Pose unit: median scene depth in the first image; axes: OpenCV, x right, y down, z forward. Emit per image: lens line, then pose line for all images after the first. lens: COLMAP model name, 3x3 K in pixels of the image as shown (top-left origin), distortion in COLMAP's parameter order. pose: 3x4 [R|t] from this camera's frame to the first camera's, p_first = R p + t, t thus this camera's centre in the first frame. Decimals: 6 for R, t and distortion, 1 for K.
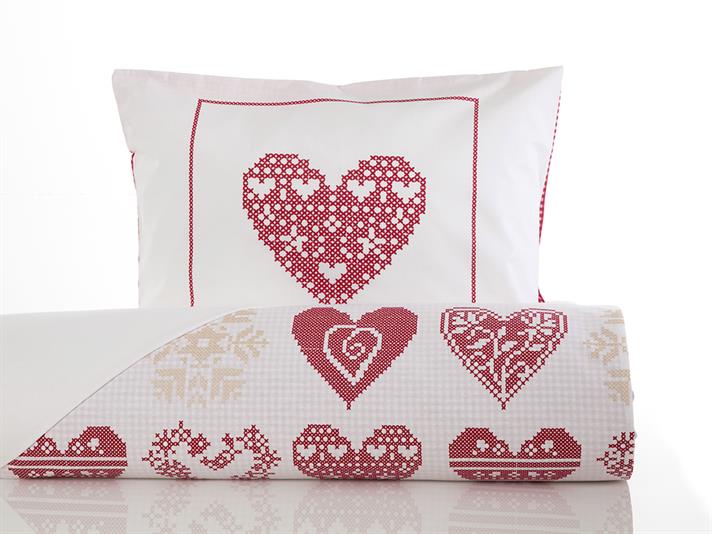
lens RADIAL K [[1407.2, 0, 373.3], [0, 1407.2, 266.6], [0, 0, 1]] dist [0.089183, 0.062024]
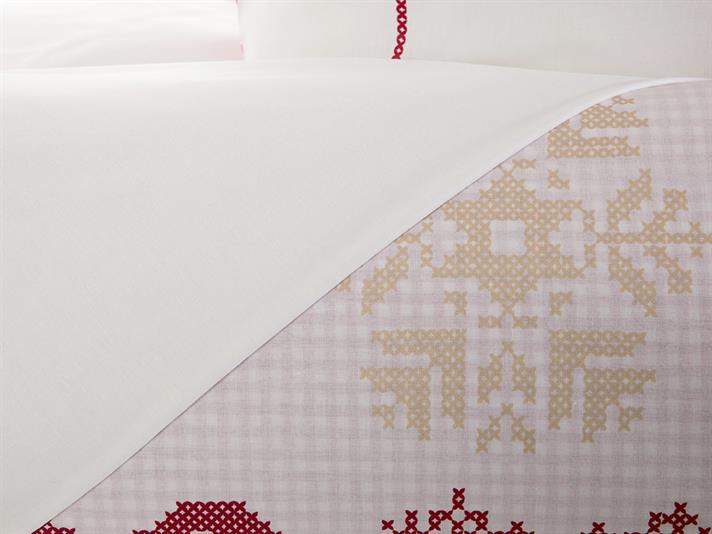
lens RADIAL K [[1407.2, 0, 373.3], [0, 1407.2, 266.6], [0, 0, 1]] dist [0.089183, 0.062024]
pose [[0.999321, -0.019615, 0.031189, -0.152575], [0.005634, 0.917911, 0.396747, -0.065387], [-0.036411, -0.396302, 0.917398, 0.658786]]
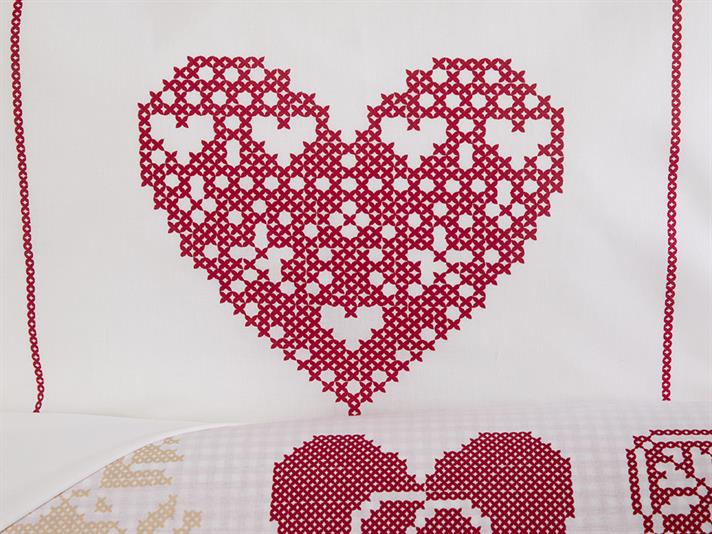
lens RADIAL K [[1407.2, 0, 373.3], [0, 1407.2, 266.6], [0, 0, 1]] dist [0.089183, 0.062024]
pose [[0.998728, -0.031658, 0.039236, -0.039344], [0.025018, 0.986888, 0.159455, -0.085697], [-0.043770, -0.158271, 0.986425, 0.568827]]
